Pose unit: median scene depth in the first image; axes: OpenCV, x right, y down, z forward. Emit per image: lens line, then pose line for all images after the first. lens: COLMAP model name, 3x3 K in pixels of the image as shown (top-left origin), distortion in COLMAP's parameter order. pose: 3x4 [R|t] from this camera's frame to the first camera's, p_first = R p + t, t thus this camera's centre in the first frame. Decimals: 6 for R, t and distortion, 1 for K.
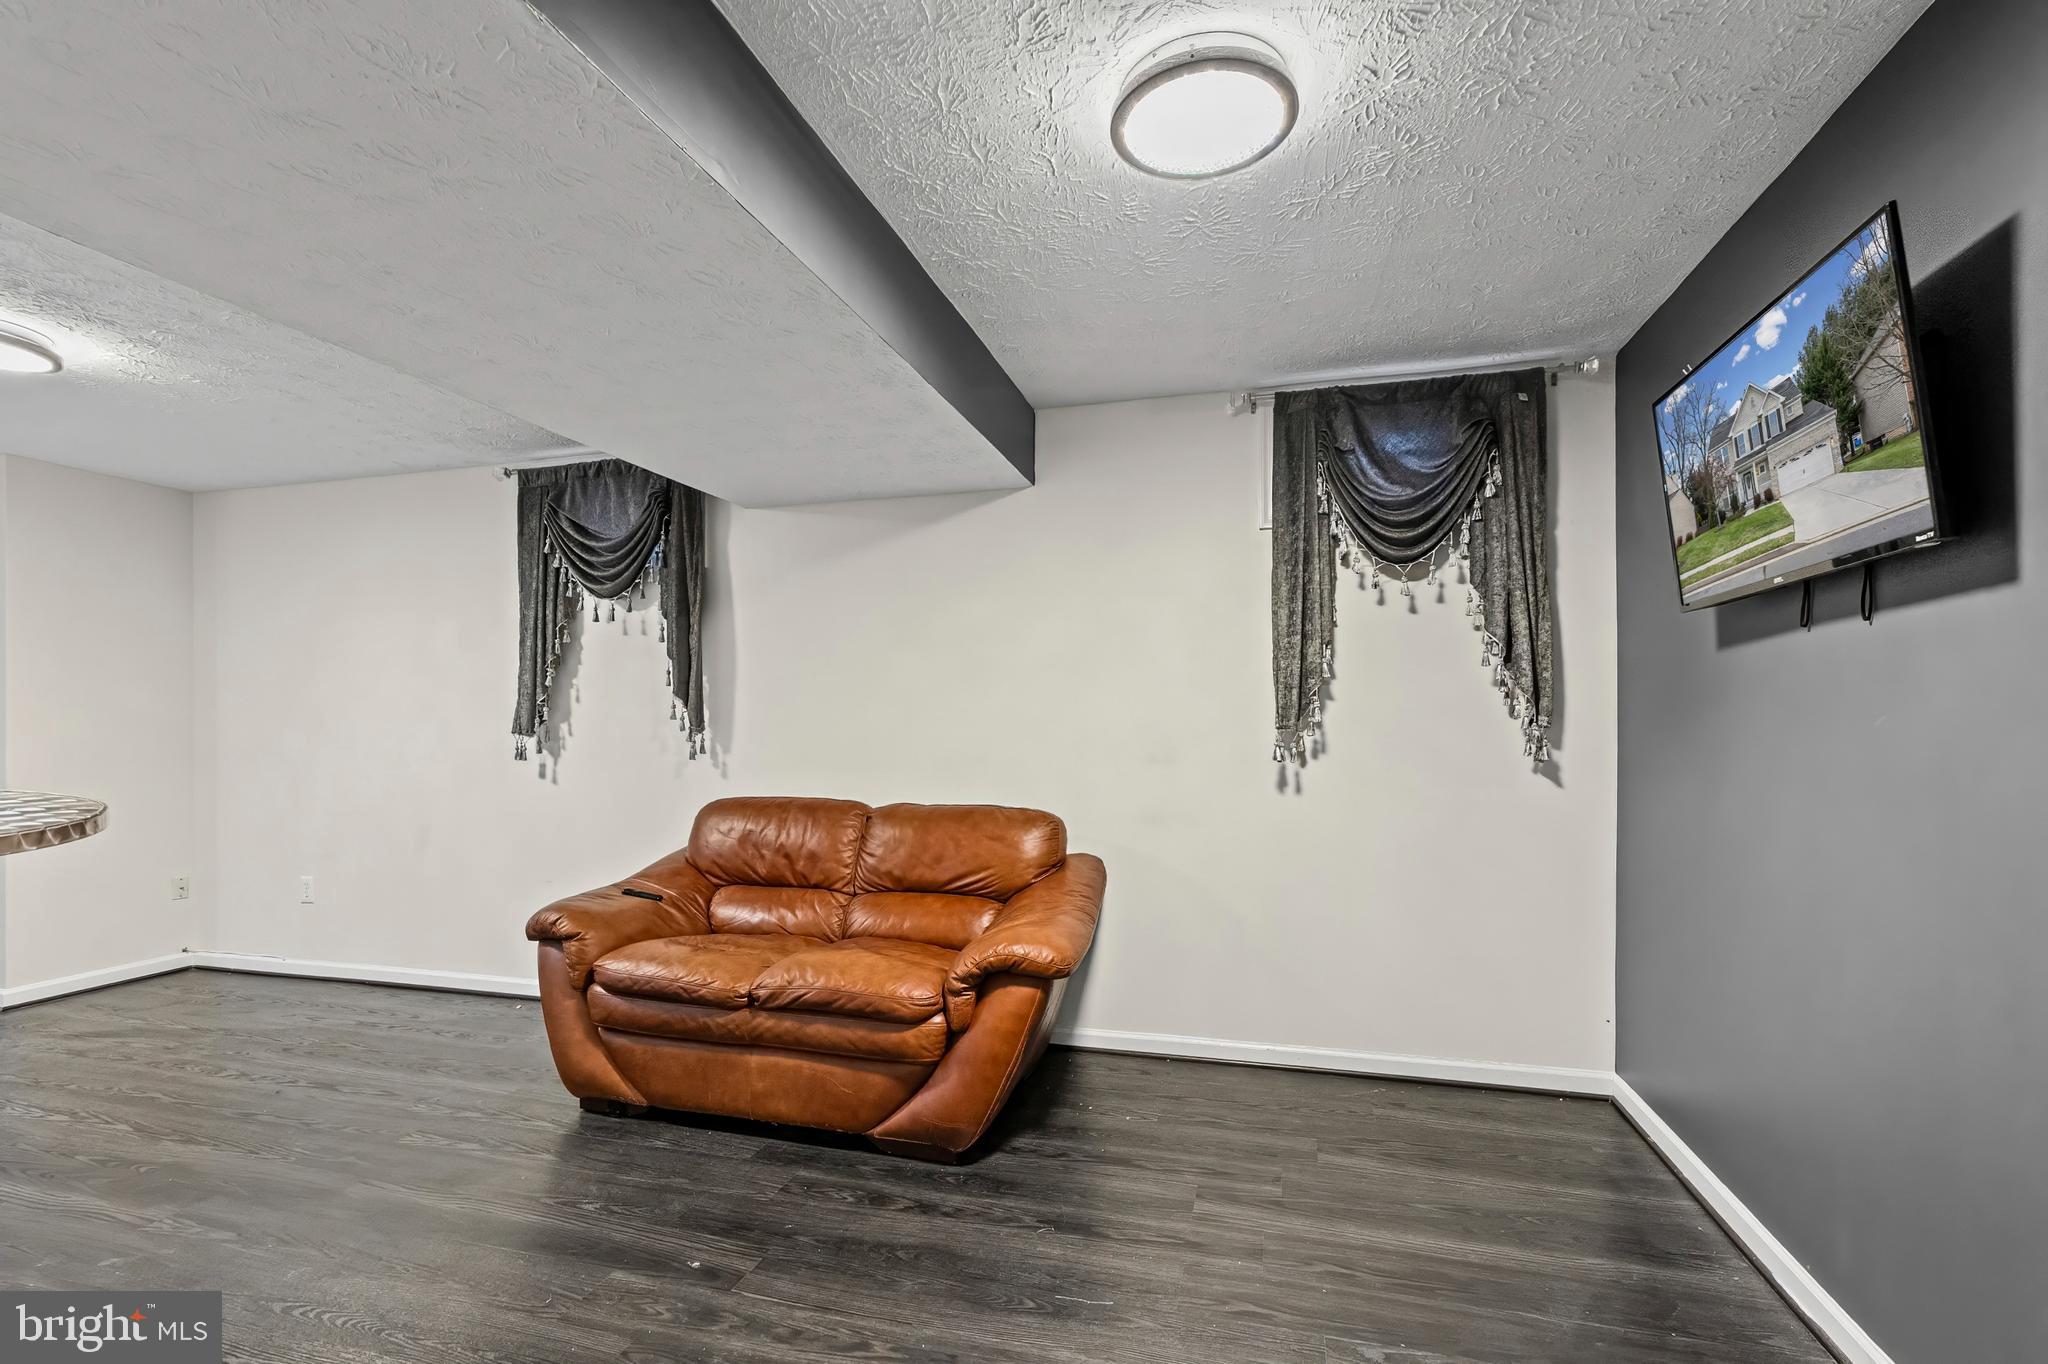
lens RADIAL K [[929.7, 0, 1026.0], [0, 929.7, 690.0], [0, 0, 1]] dist [-0.004393, -0.000712]
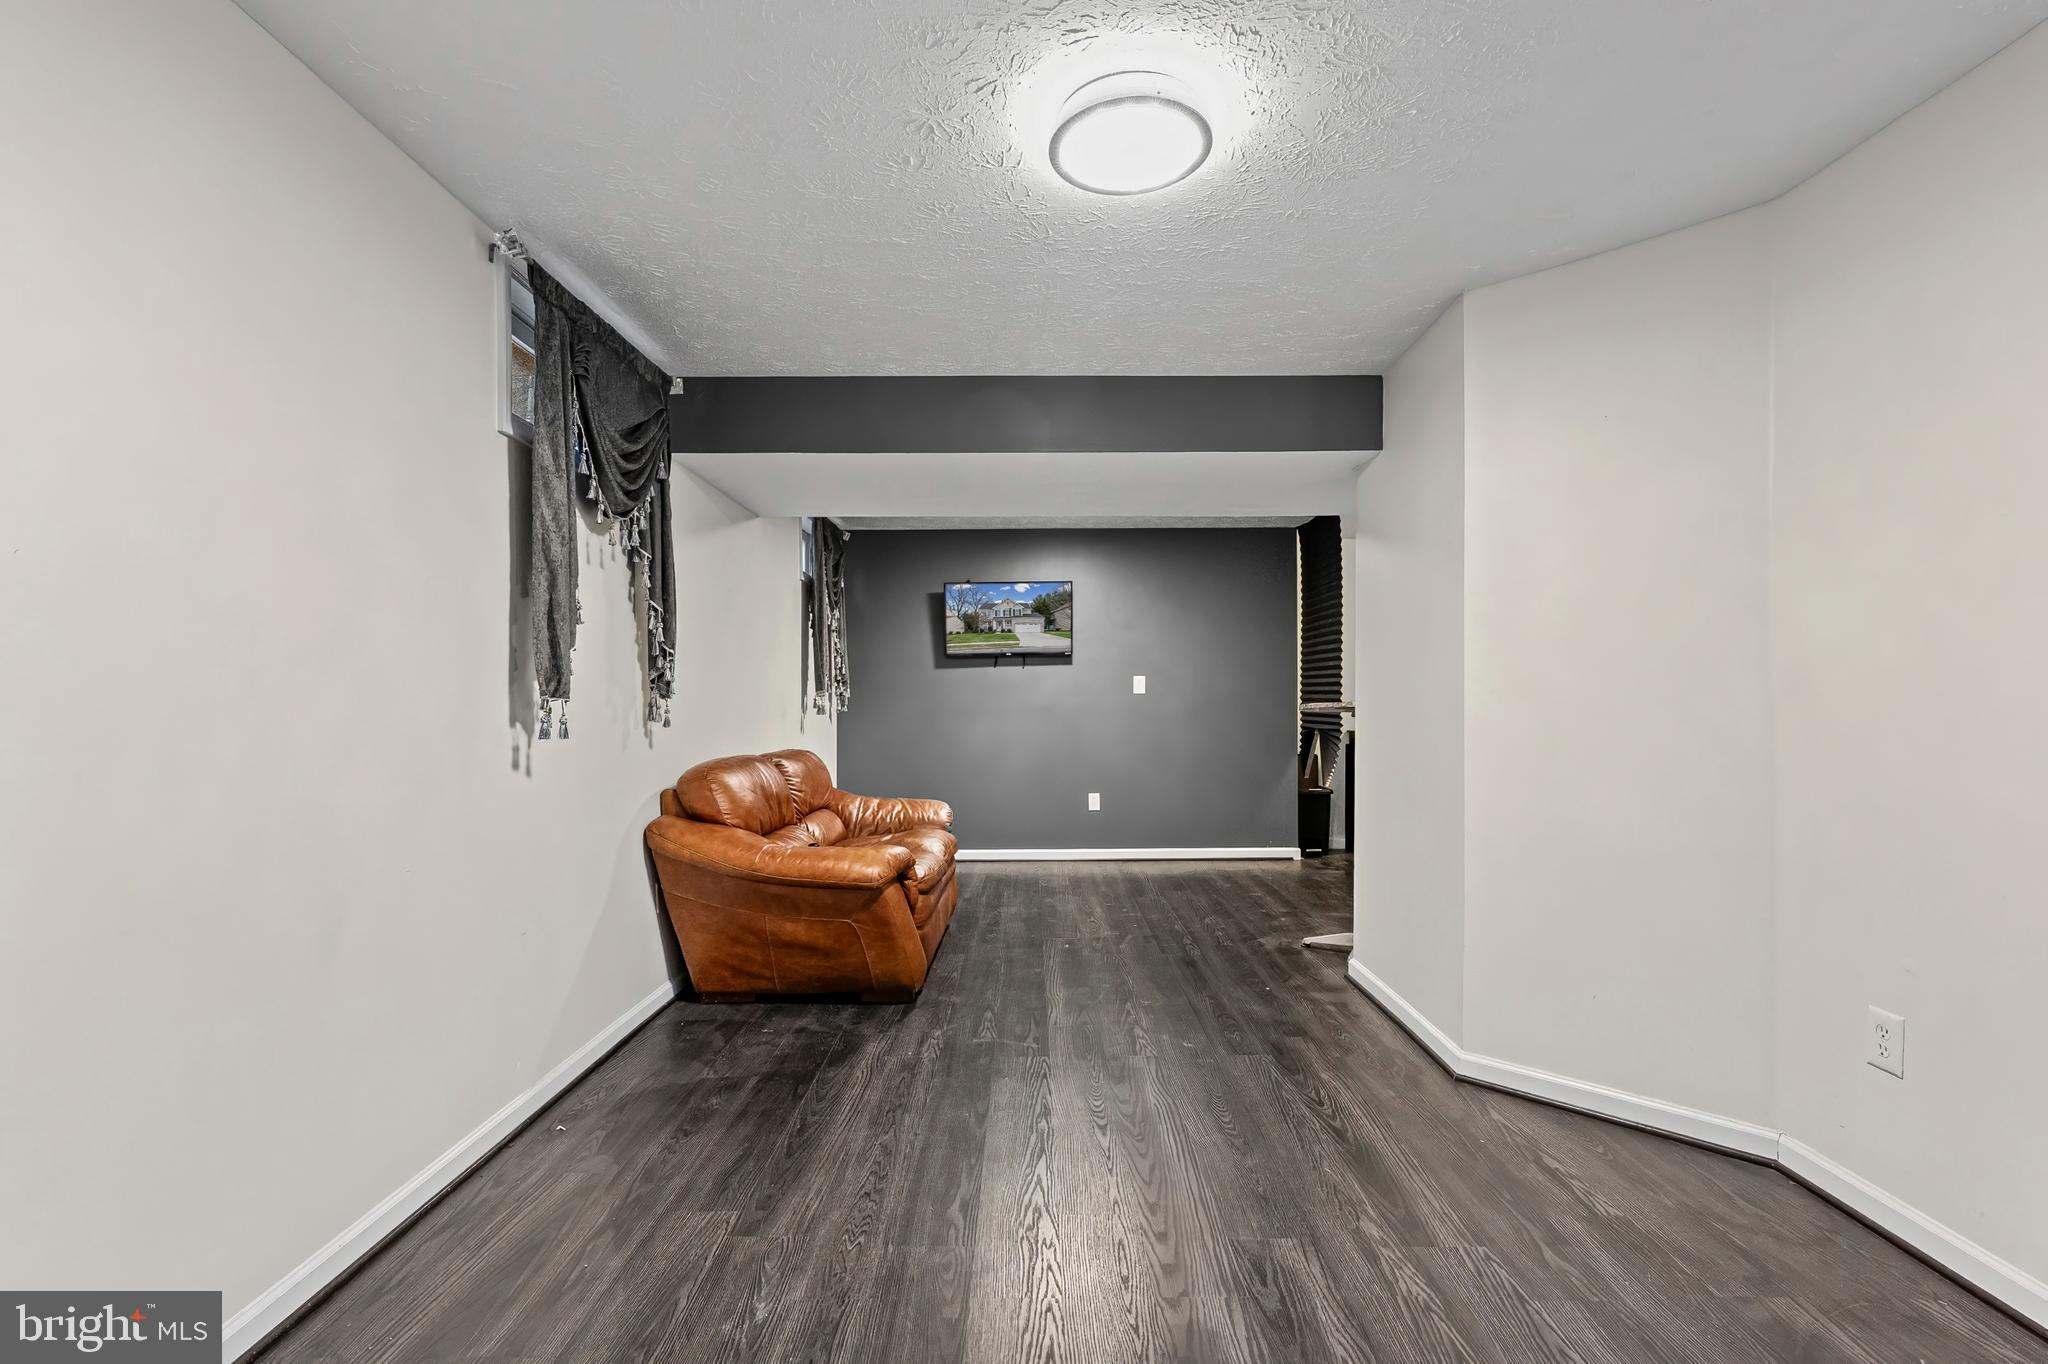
lens RADIAL K [[929.7, 0, 1026.0], [0, 929.7, 690.0], [0, 0, 1]] dist [-0.004393, -0.000712]
pose [[-0.262457, 0.022529, 0.964681, -1.719479], [-0.019330, 0.999404, -0.028599, 0.077353], [-0.964750, -0.026154, -0.261865, 1.204275]]
